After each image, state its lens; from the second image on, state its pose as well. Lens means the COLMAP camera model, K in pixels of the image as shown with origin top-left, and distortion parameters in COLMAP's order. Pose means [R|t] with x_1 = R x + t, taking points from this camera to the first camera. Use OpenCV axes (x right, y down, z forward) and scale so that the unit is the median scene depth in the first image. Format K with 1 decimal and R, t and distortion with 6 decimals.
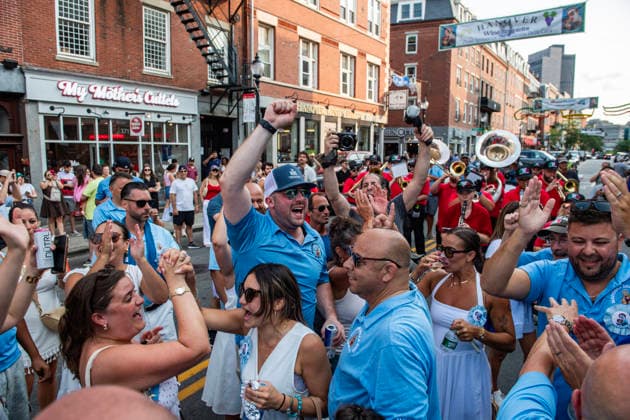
lens RADIAL K [[434.2, 0, 308.5], [0, 434.2, 211.0], [0, 0, 1]] dist [-0.051415, -0.001626]
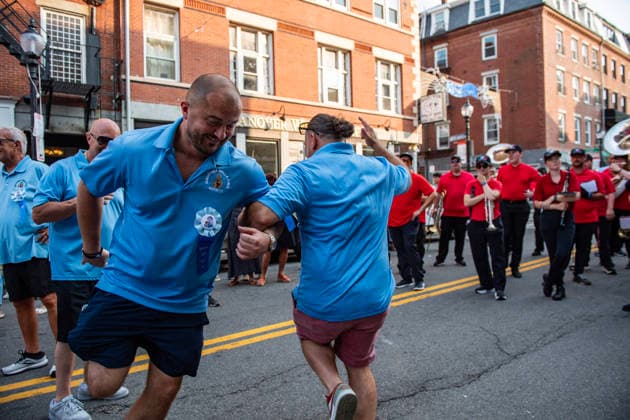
lens RADIAL K [[434.2, 0, 312.9], [0, 434.2, 201.7], [0, 0, 1]] dist [-0.051415, -0.001626]
pose [[0.953221, -0.007417, -0.302182, 0.240749], [-0.025243, 0.994254, -0.104031, -0.029067], [0.301217, 0.106793, 0.947557, 0.297508]]
